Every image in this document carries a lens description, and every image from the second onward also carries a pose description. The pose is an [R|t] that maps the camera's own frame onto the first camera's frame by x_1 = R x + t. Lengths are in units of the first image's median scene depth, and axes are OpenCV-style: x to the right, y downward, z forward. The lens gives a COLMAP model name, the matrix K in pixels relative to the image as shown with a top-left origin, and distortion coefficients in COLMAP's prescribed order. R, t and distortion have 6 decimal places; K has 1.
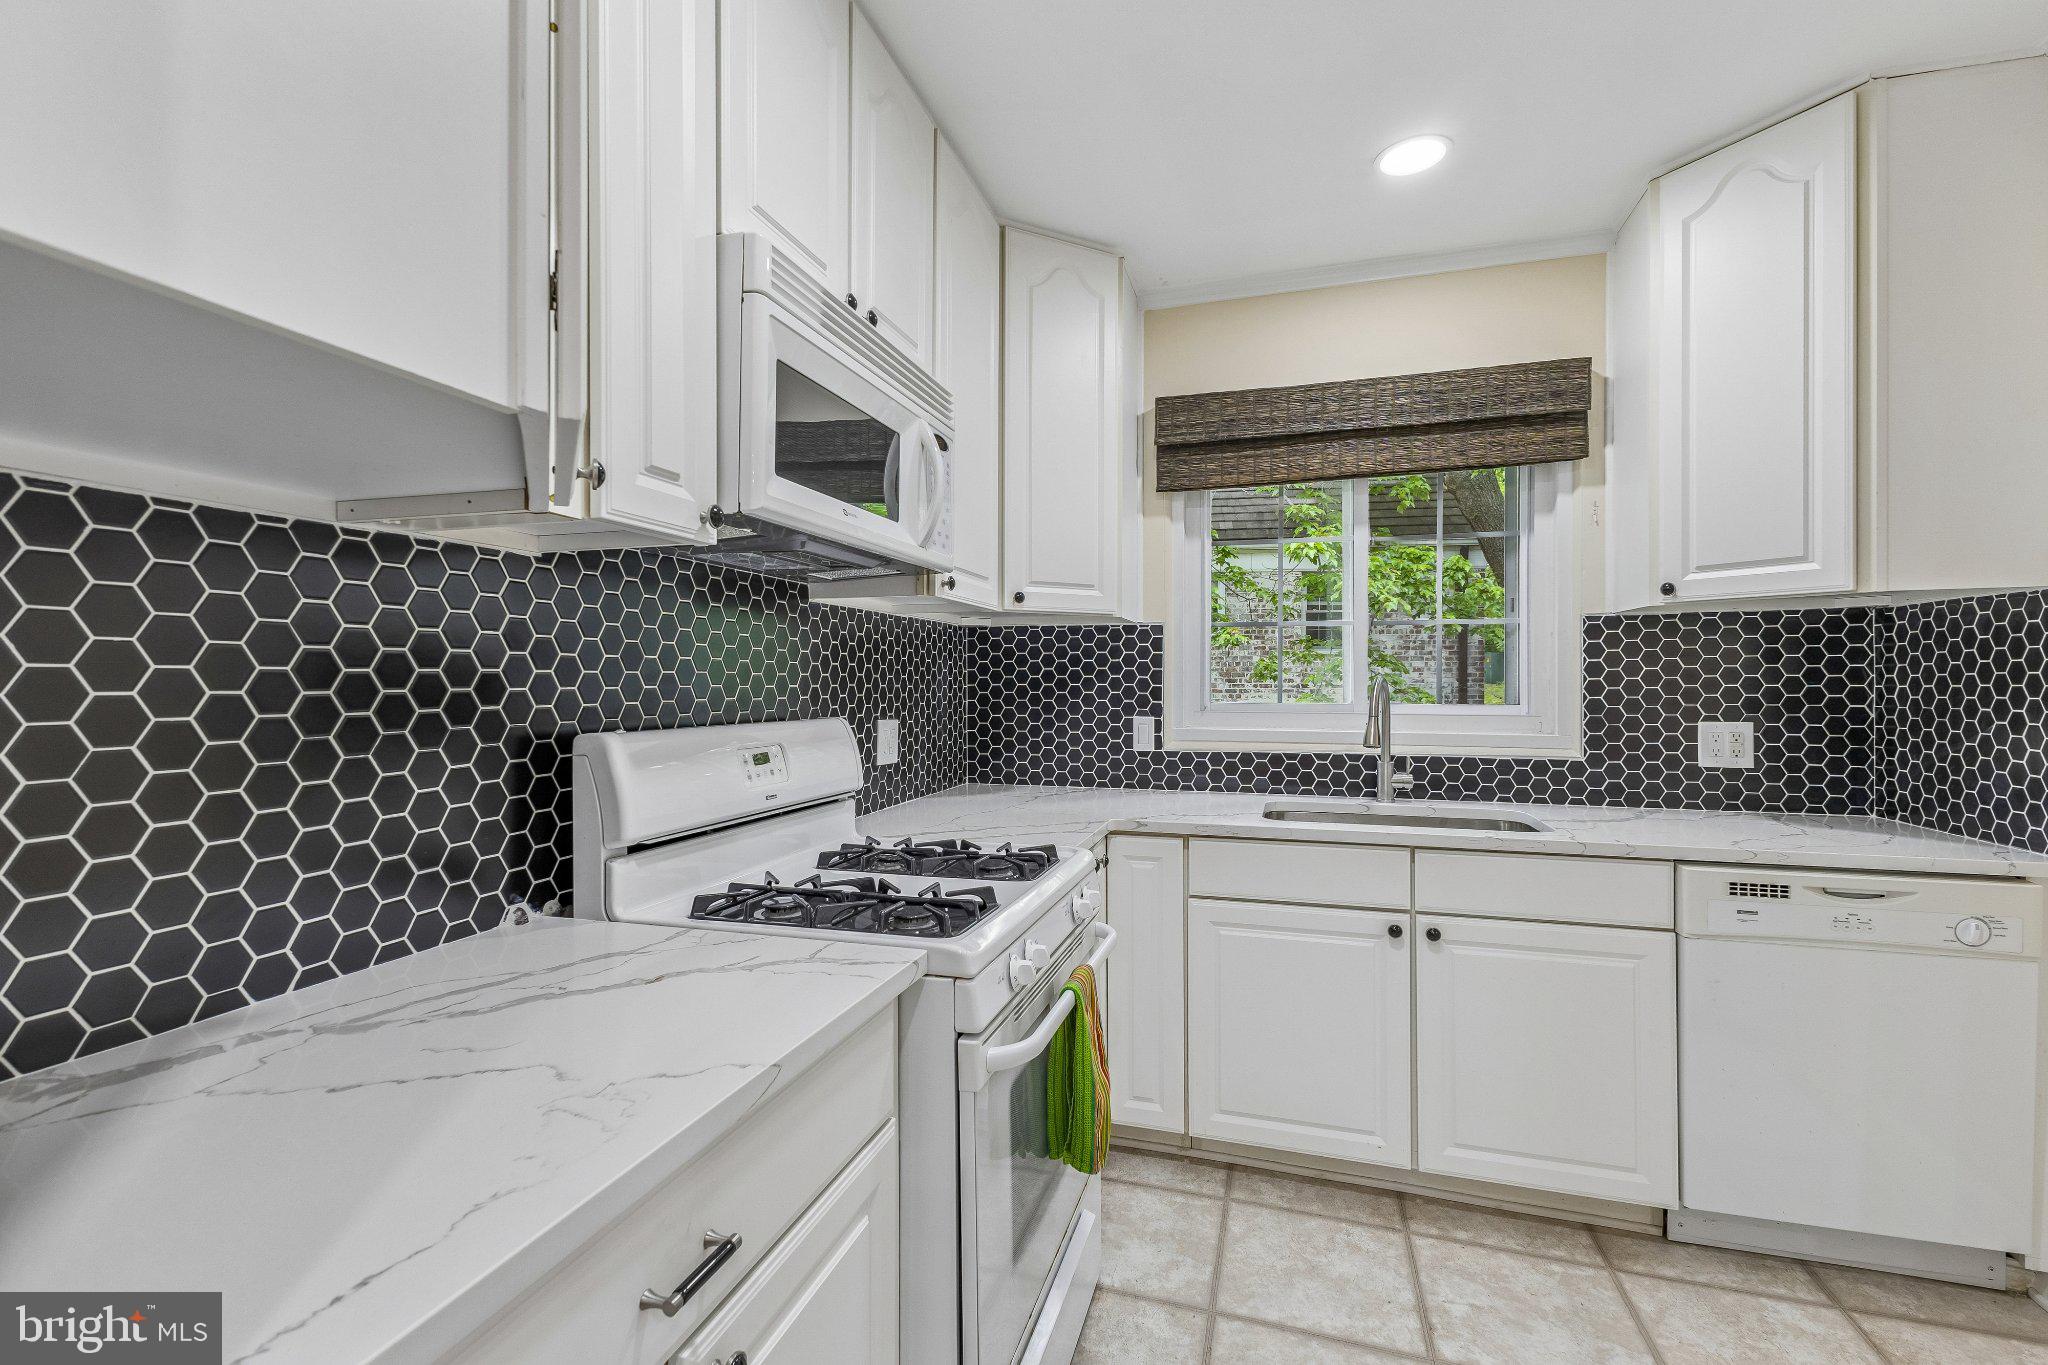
lens RADIAL K [[888.9, 0, 1020.7], [0, 888.9, 676.1], [0, 0, 1]] dist [0.011425, -0.003642]
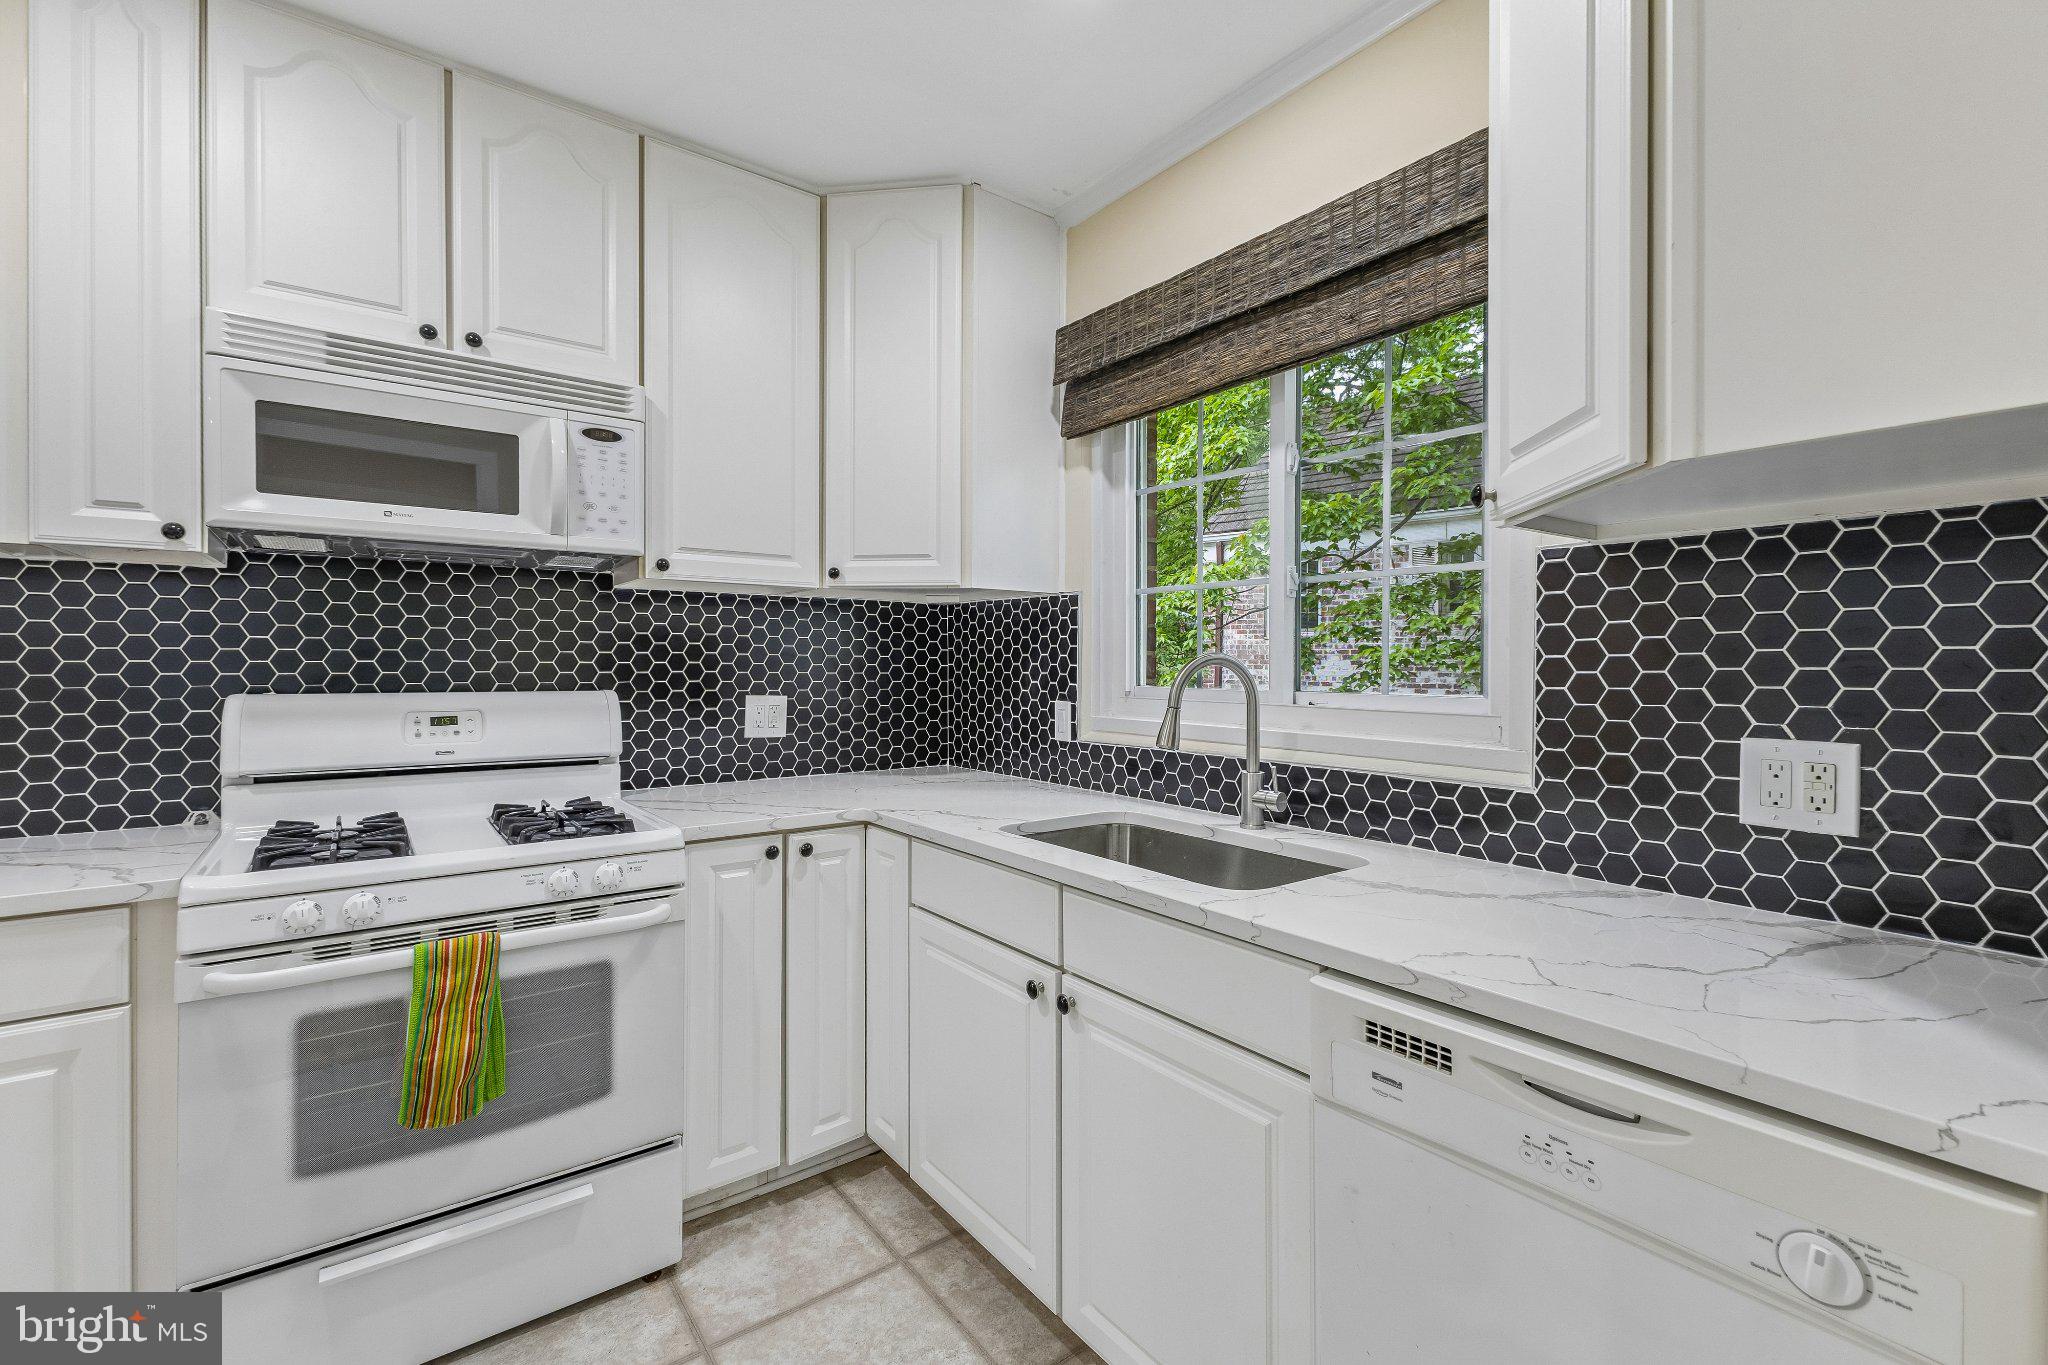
lens RADIAL K [[888.9, 0, 1016.9], [0, 888.9, 664.5], [0, 0, 1]] dist [0.011425, -0.003642]
pose [[0.807826, 0.003967, -0.589407, 0.705263], [-0.000338, 0.999980, 0.006267, 0.005022], [0.589420, -0.004863, 0.807812, 0.318127]]
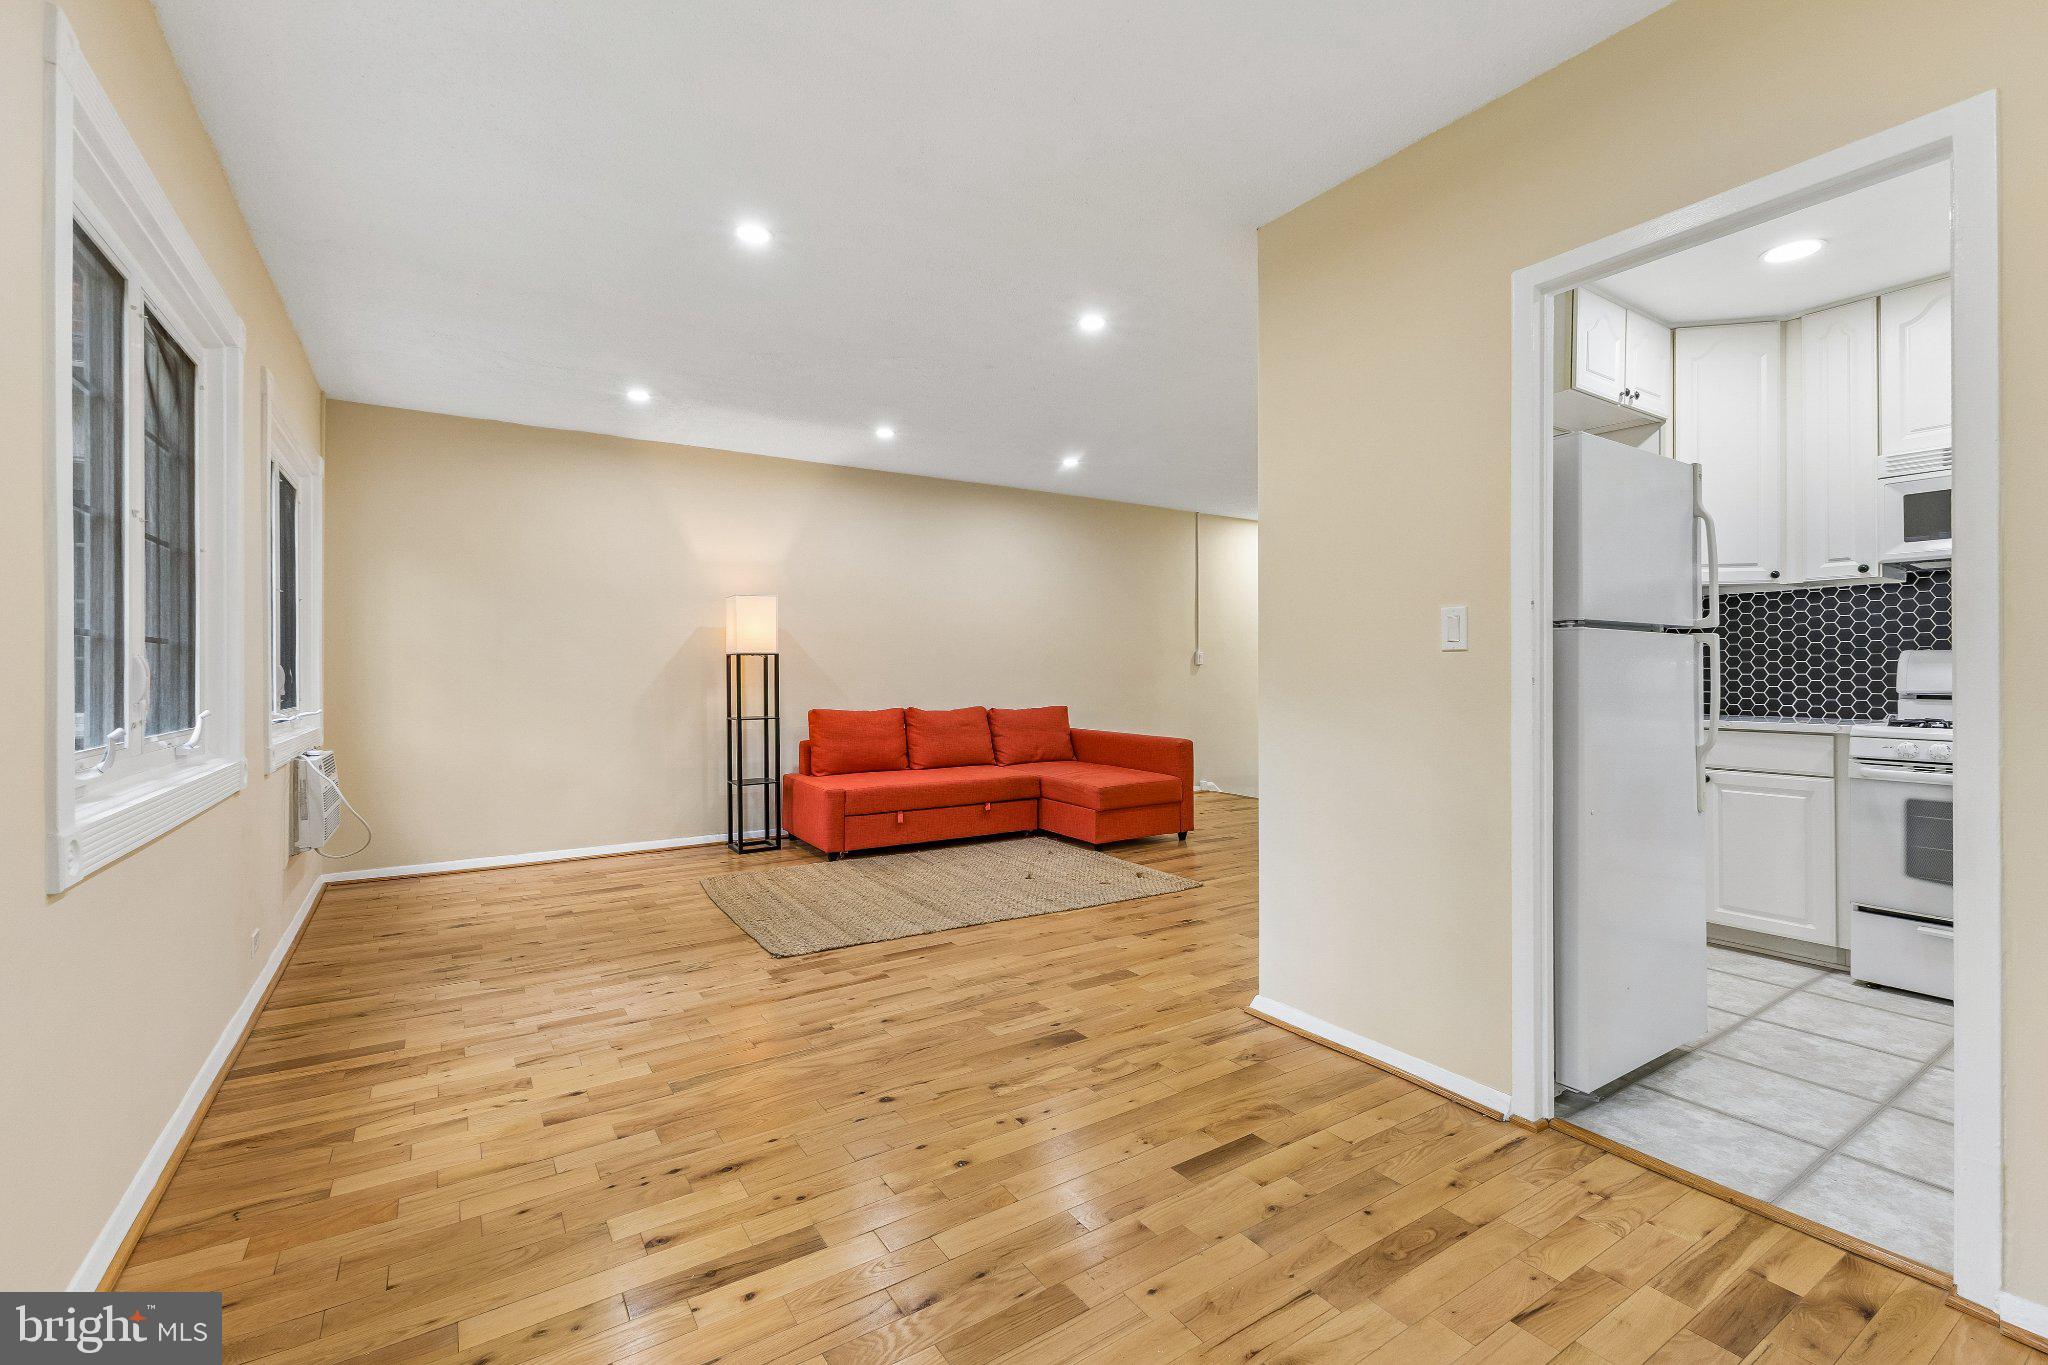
lens RADIAL K [[888.9, 0, 1028.8], [0, 888.9, 666.9], [0, 0, 1]] dist [0.011425, -0.003642]
pose [[-0.633866, -0.005685, -0.773422, 1.646740], [0.004439, 0.999930, -0.010988, 0.068469], [0.773430, -0.010399, -0.633796, 0.363413]]
